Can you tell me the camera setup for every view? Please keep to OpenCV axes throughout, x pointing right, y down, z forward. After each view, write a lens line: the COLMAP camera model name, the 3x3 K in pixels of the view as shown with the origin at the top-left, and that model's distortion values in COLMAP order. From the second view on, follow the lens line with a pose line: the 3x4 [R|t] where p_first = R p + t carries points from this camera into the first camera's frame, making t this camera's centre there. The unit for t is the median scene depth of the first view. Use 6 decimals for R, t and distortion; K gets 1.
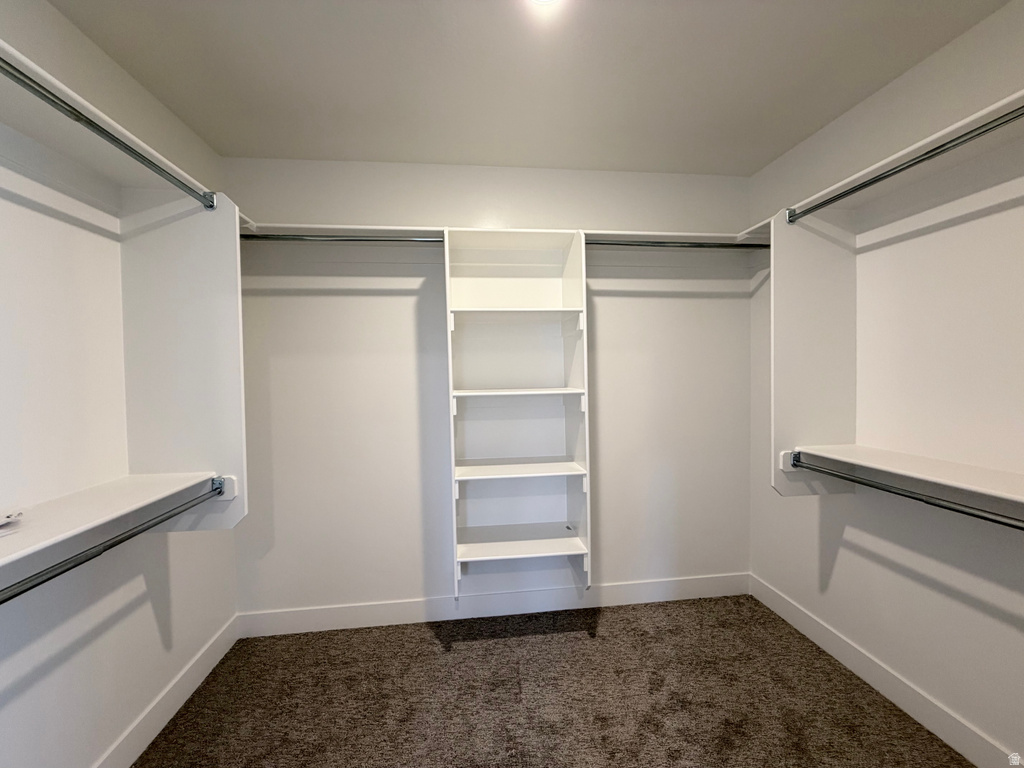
lens RADIAL K [[409.3, 0, 506.4], [0, 409.3, 378.8], [0, 0, 1]] dist [0.000298, 0.000374]
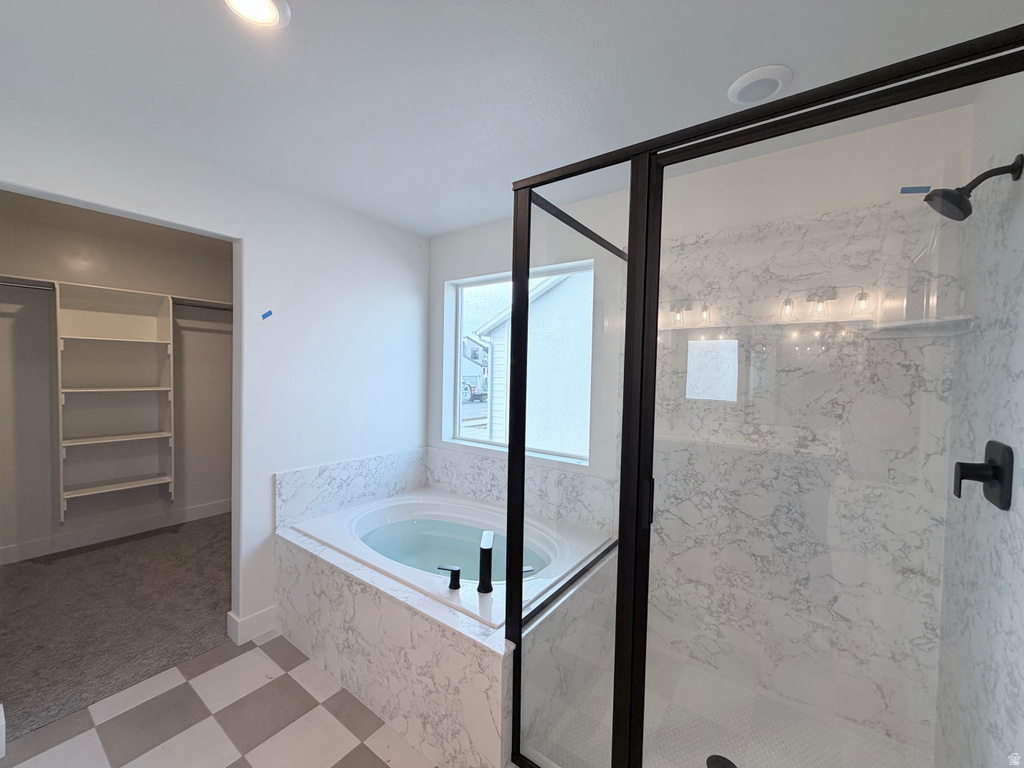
lens RADIAL K [[409.3, 0, 506.9], [0, 409.3, 379.5], [0, 0, 1]] dist [0.000298, 0.000374]
pose [[0.678368, 0.013639, 0.734596, -0.121897], [-0.017566, 0.999843, -0.002343, -0.031804], [-0.734512, -0.011315, 0.678501, -1.235144]]
